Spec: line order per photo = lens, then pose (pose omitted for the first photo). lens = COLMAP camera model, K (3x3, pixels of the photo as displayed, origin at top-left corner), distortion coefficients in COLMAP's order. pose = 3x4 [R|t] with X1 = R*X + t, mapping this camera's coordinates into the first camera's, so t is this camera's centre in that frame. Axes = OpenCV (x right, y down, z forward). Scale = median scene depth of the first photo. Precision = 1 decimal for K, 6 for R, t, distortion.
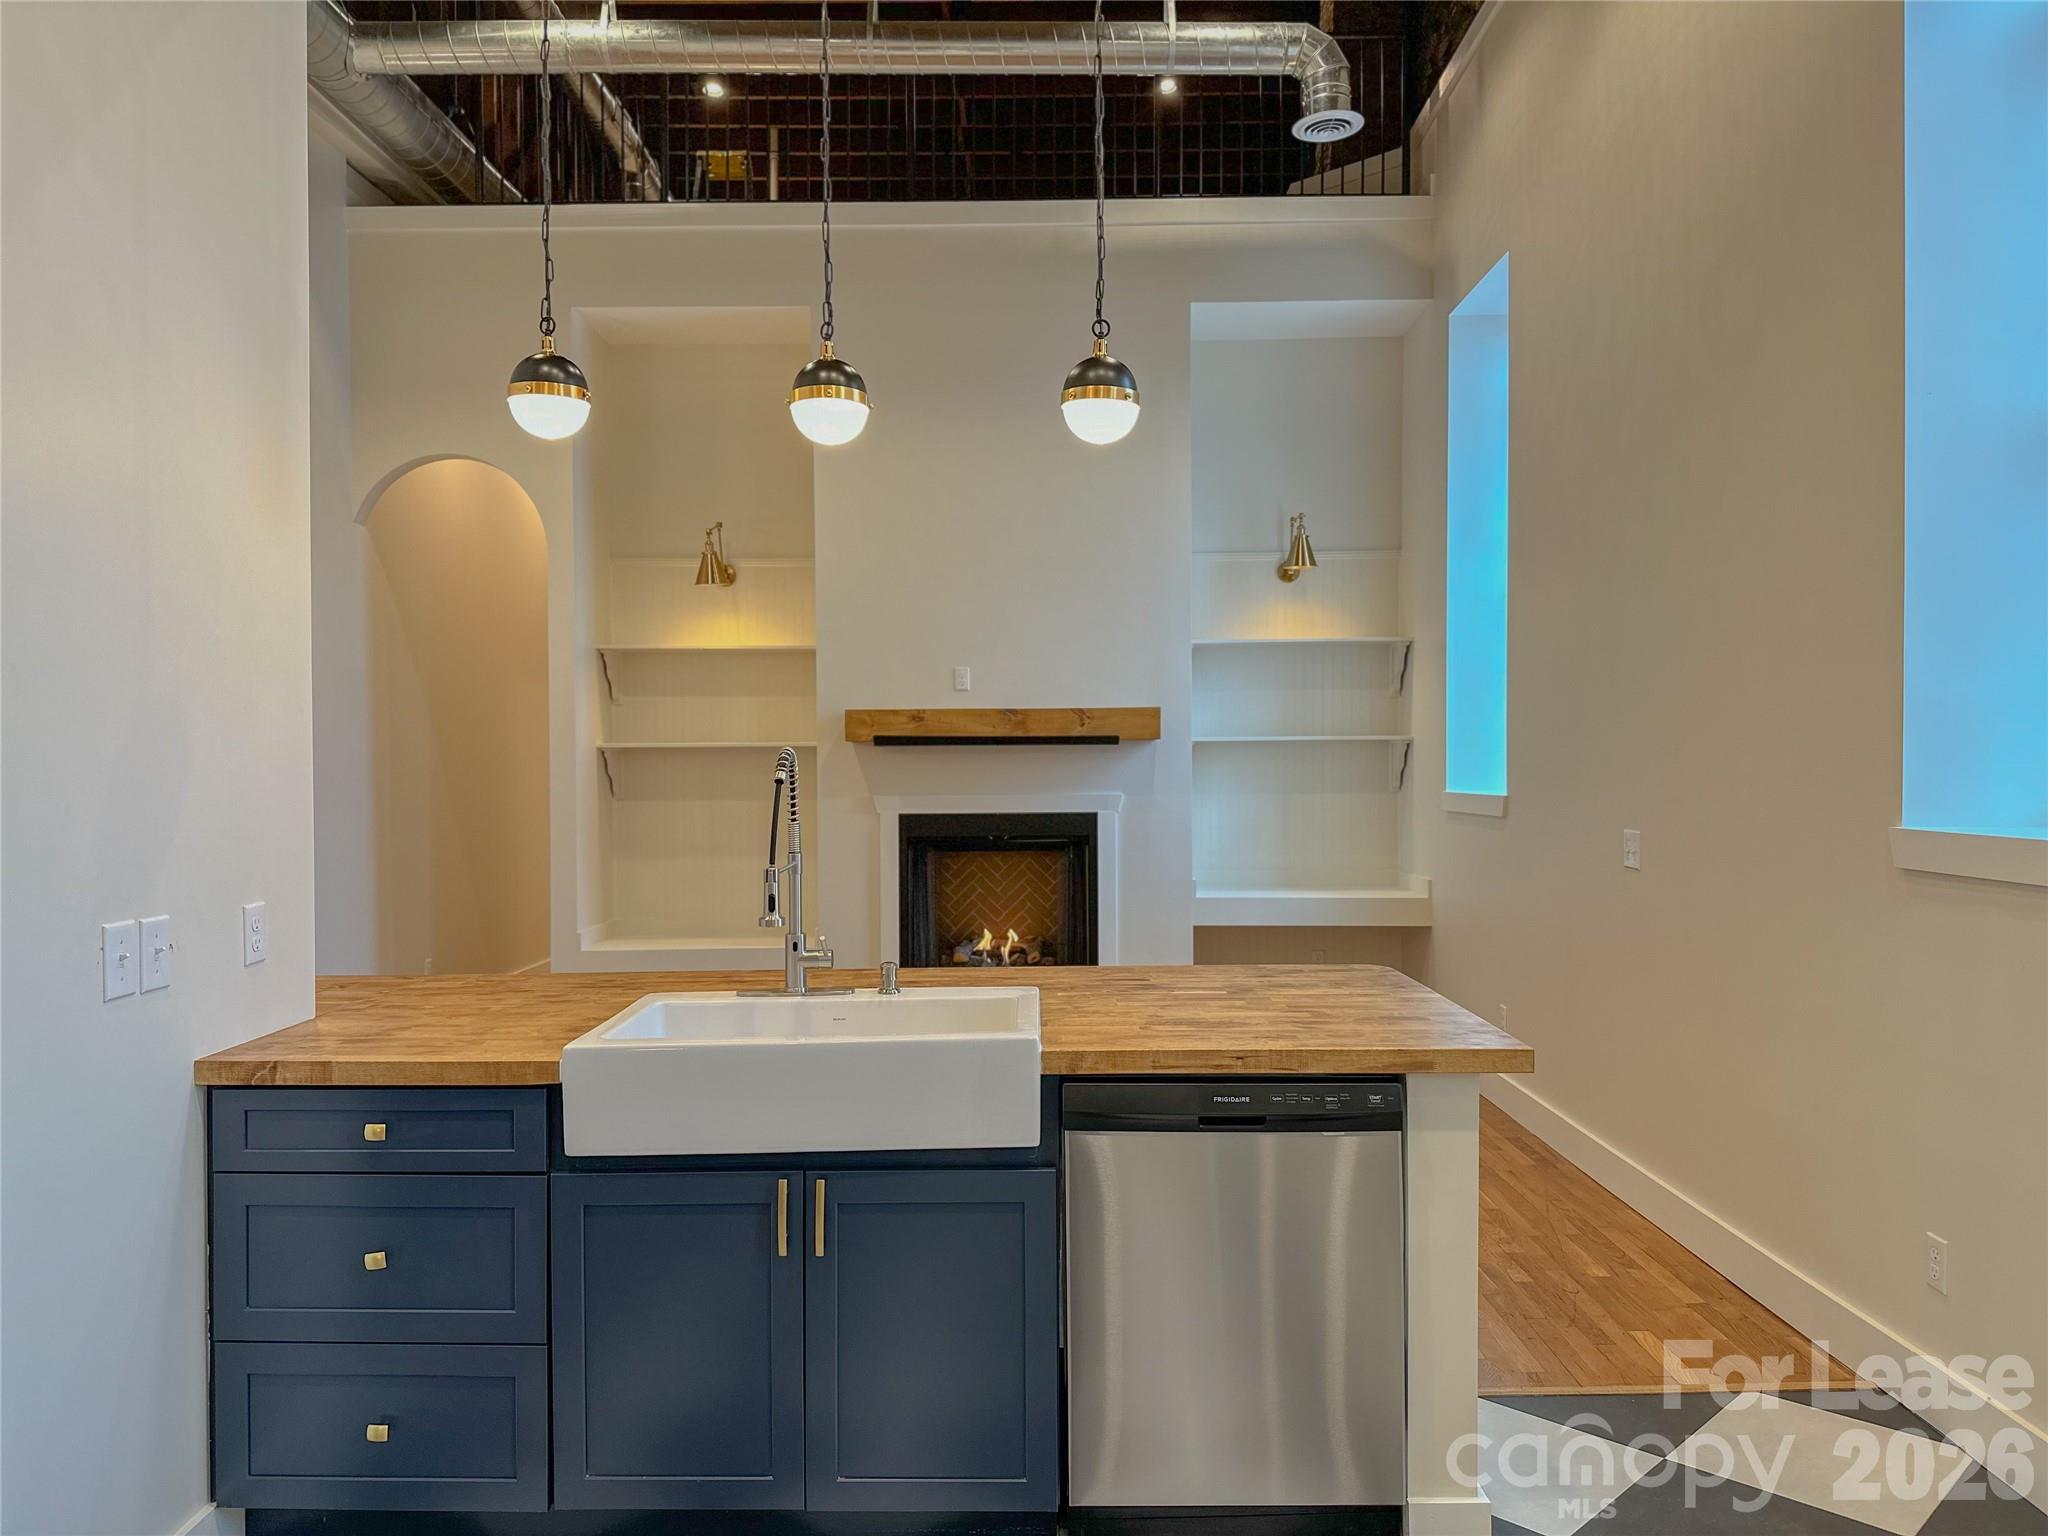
lens RADIAL K [[1420.9, 0, 1024.0], [0, 1420.9, 768.0], [0, 0, 1]] dist [0.167891, -0.326185]
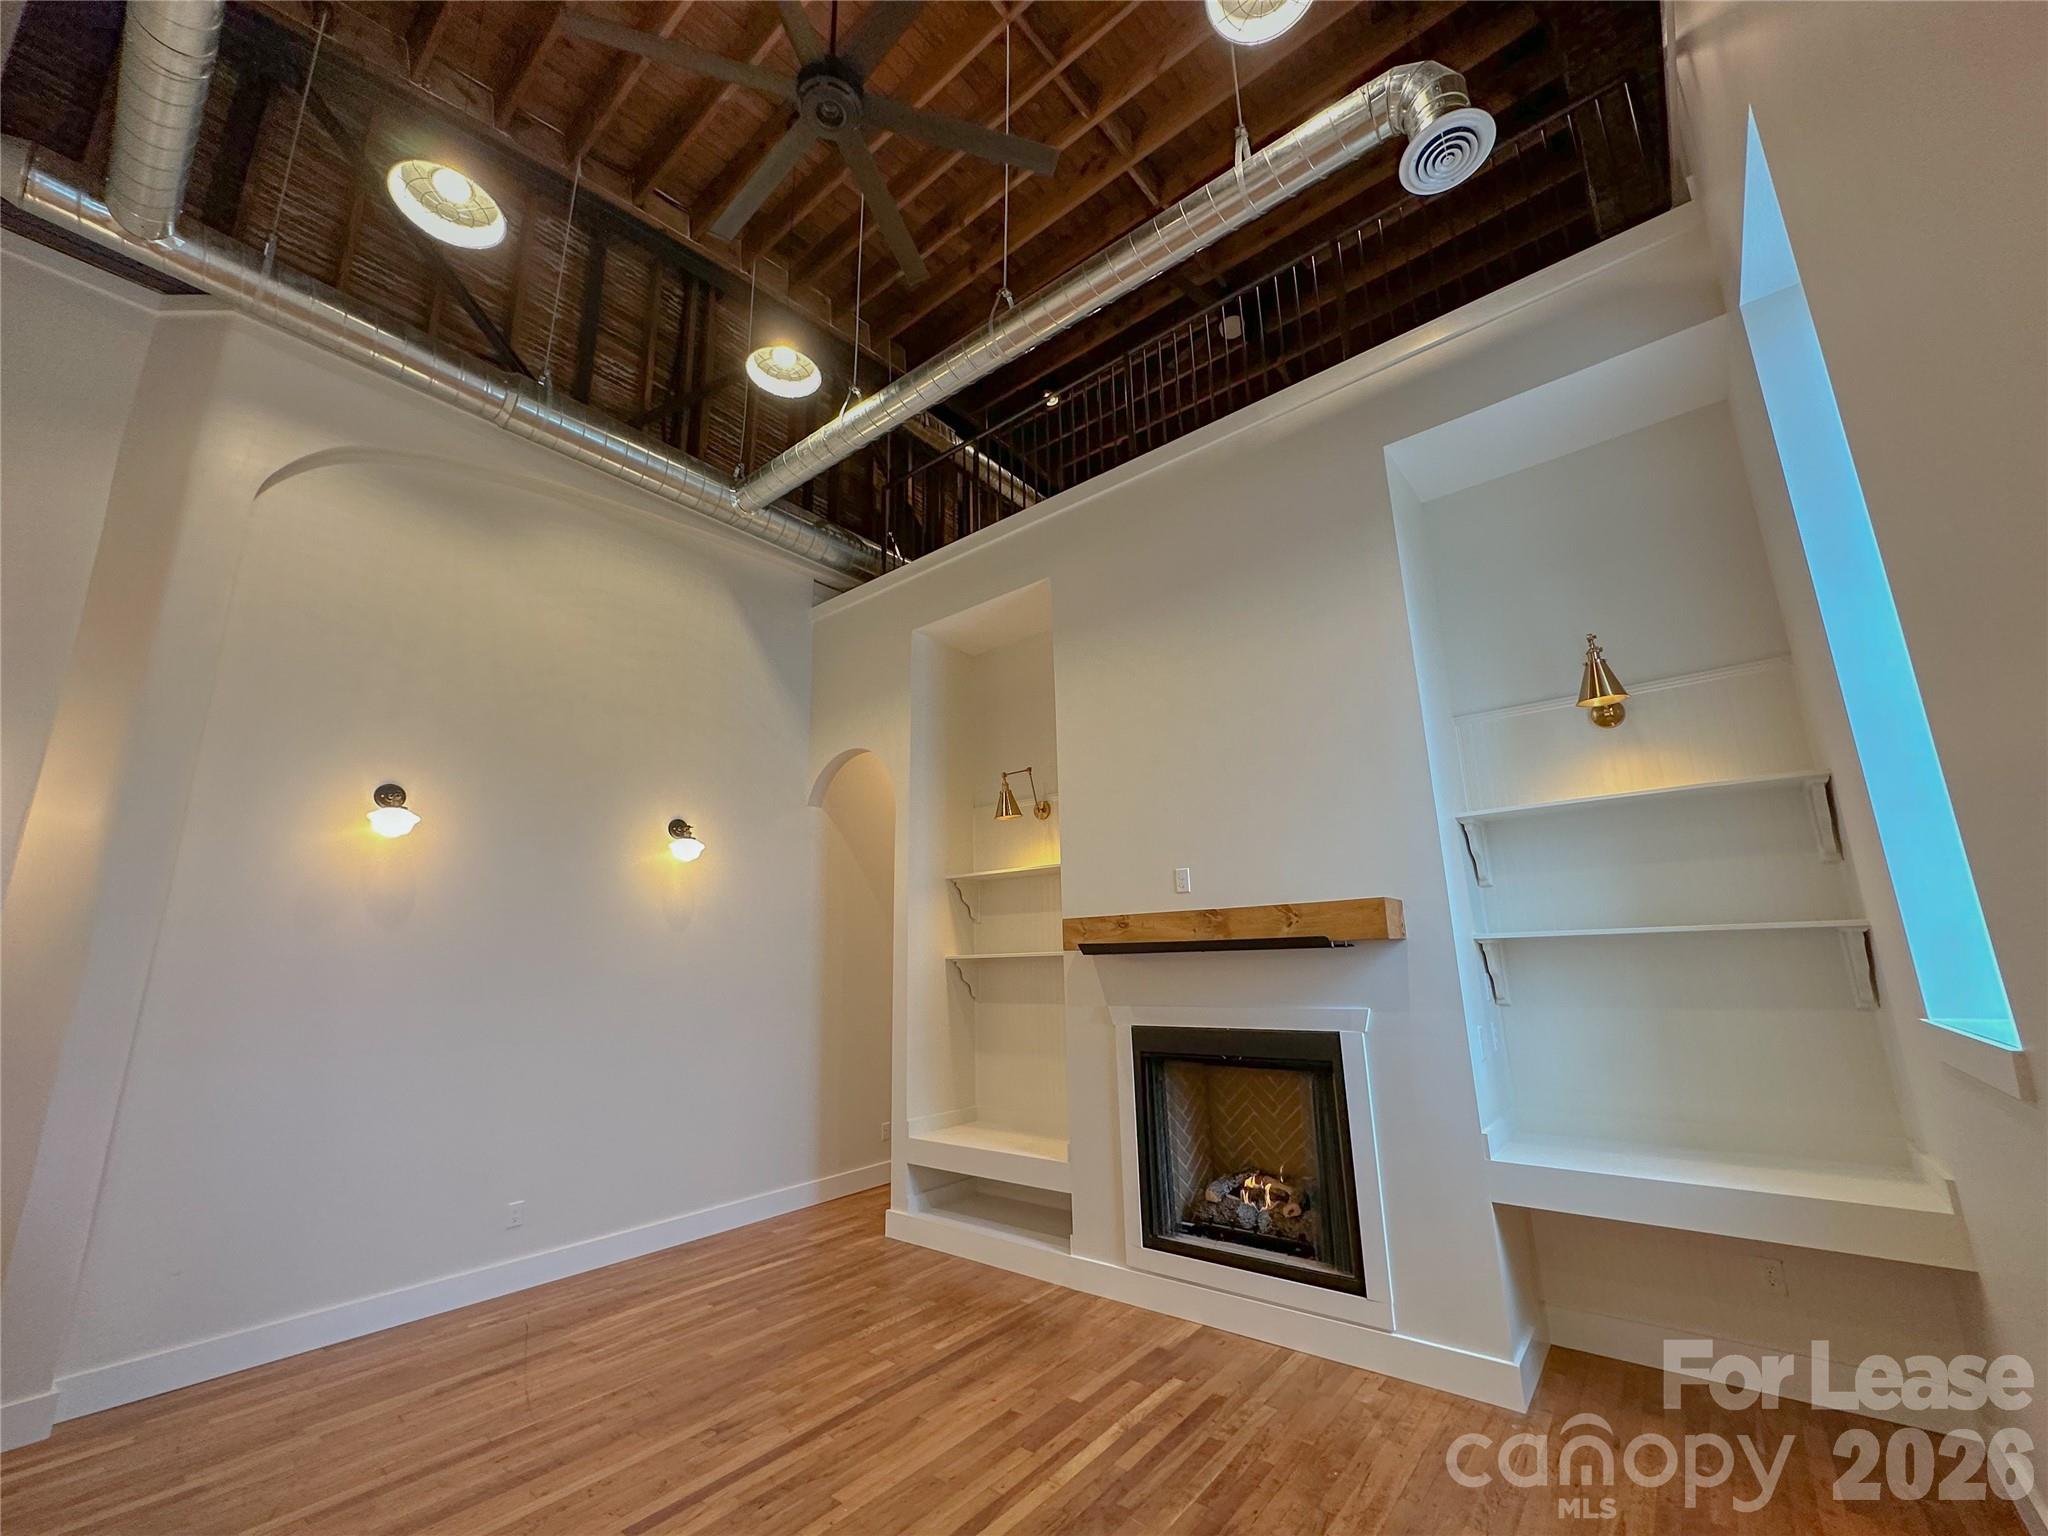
lens RADIAL K [[814.1, 0, 1024.0], [0, 814.1, 768.0], [0, 0, 1]] dist [-0.004347, -0.000107]
pose [[0.778192, -0.157444, -0.607971, 0.220756], [0.014144, 0.972214, -0.233668, -0.009918], [0.627867, 0.173240, 0.758796, 0.511756]]
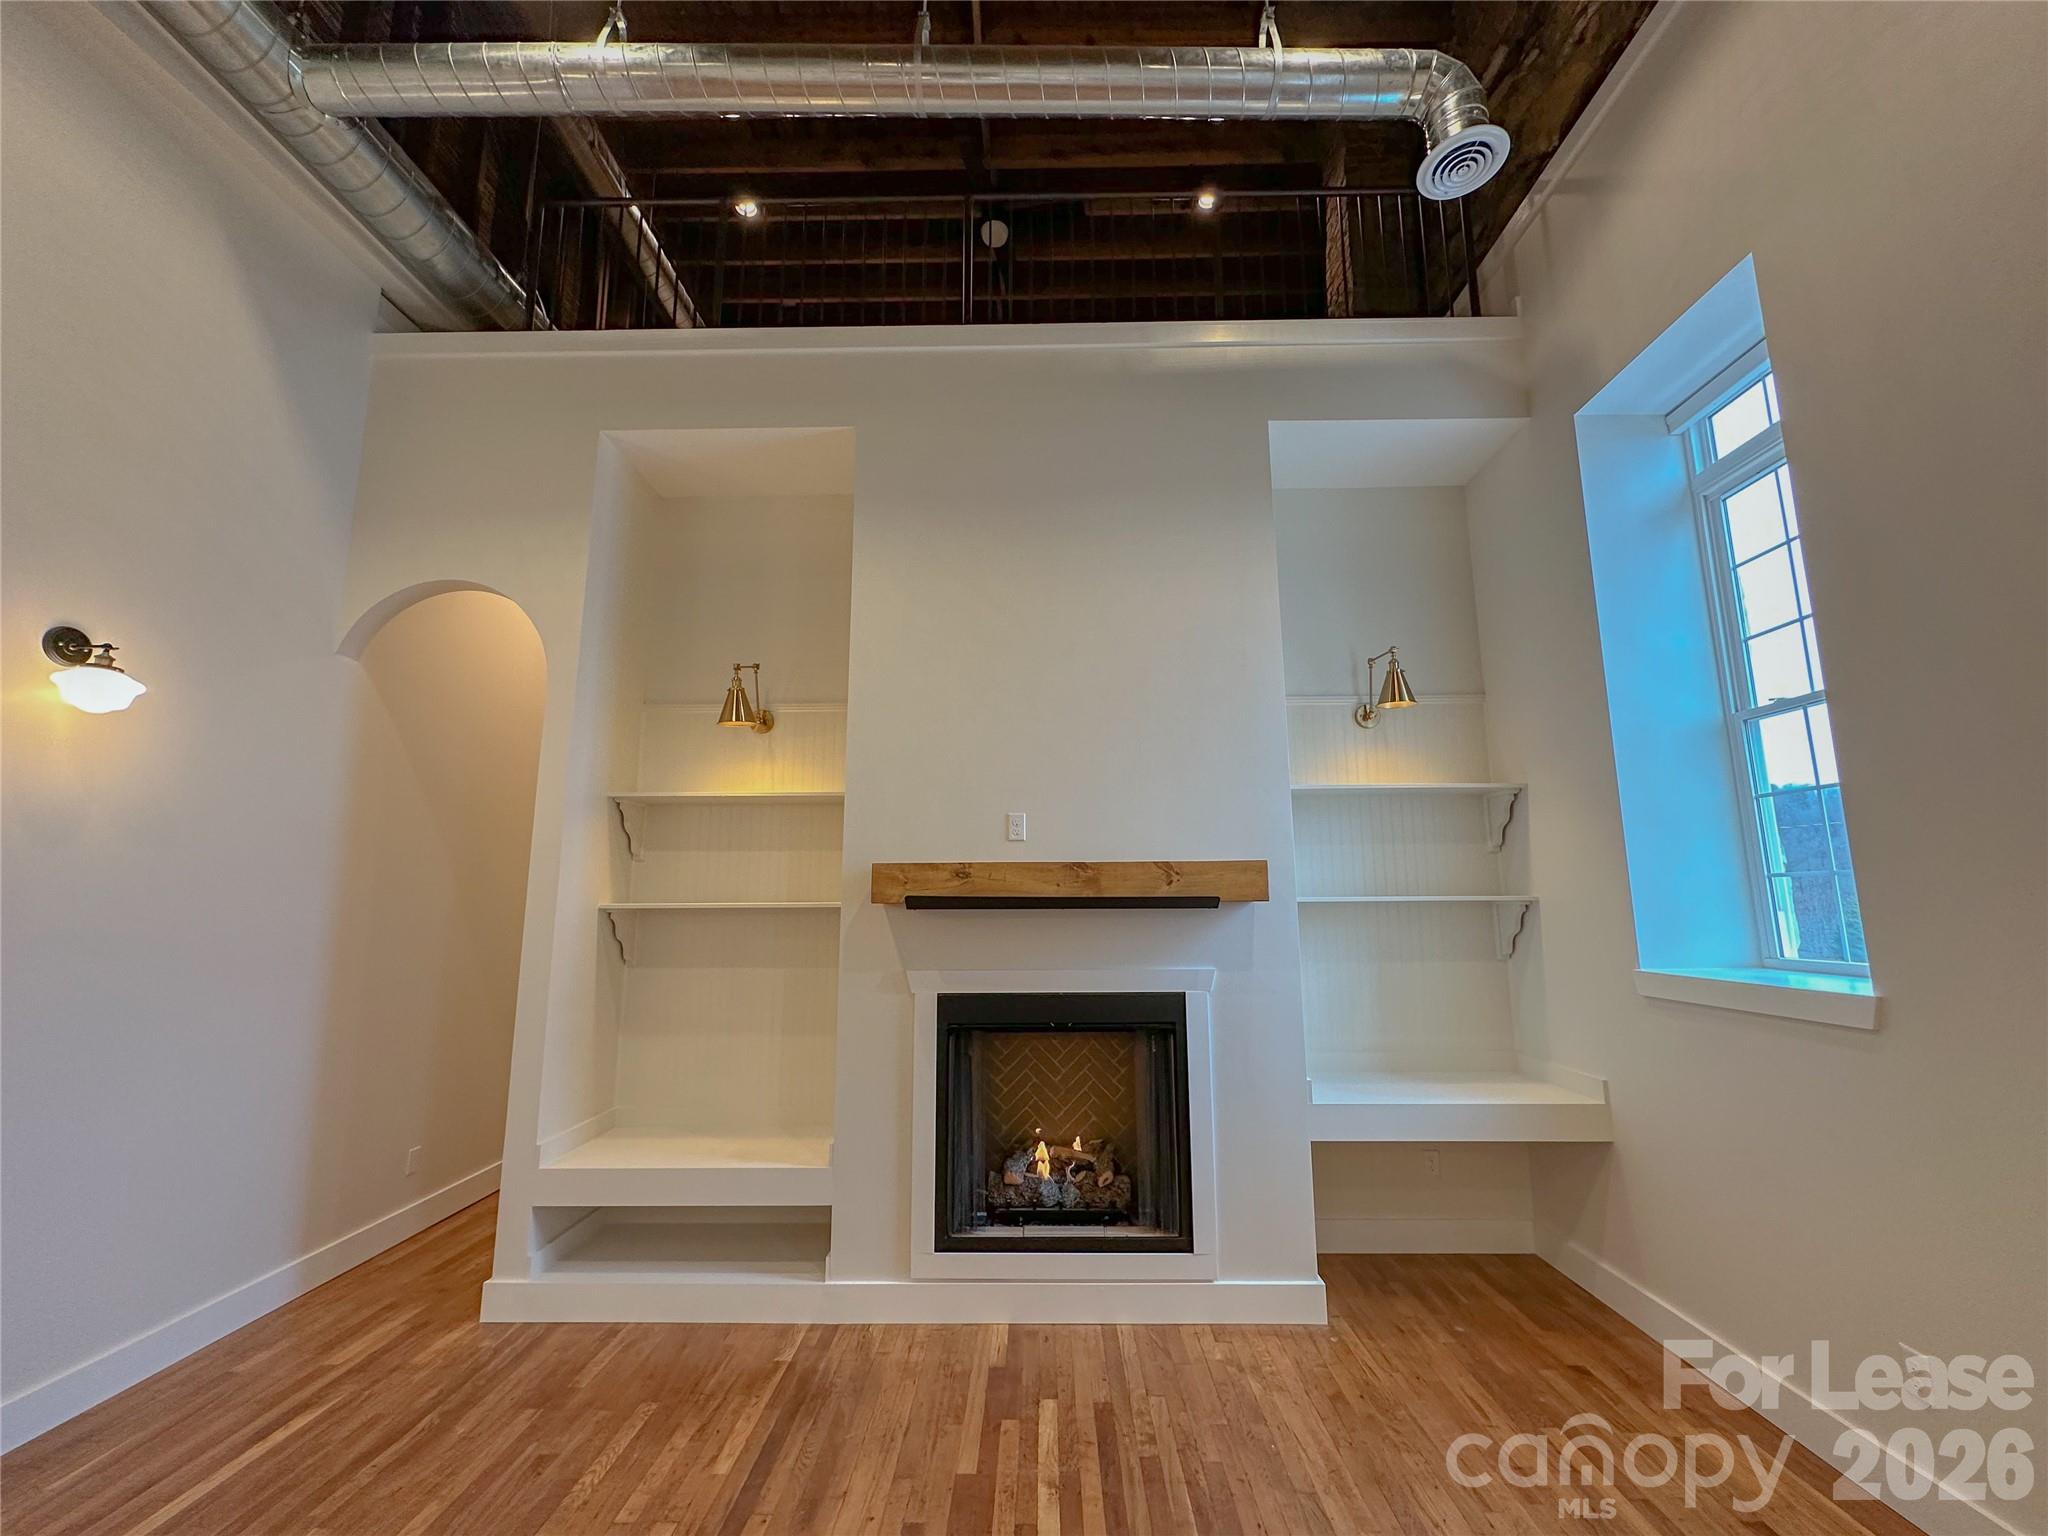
lens RADIAL K [[818.5, 0, 1028.6], [0, 818.5, 767.4], [0, 0, 1]] dist [-0.001326, 0.000098]
pose [[0.999962, 0.000591, -0.008704, -0.033012], [-0.002048, 0.985727, -0.168340, -0.016447], [0.008480, 0.168352, 0.985691, 0.527901]]
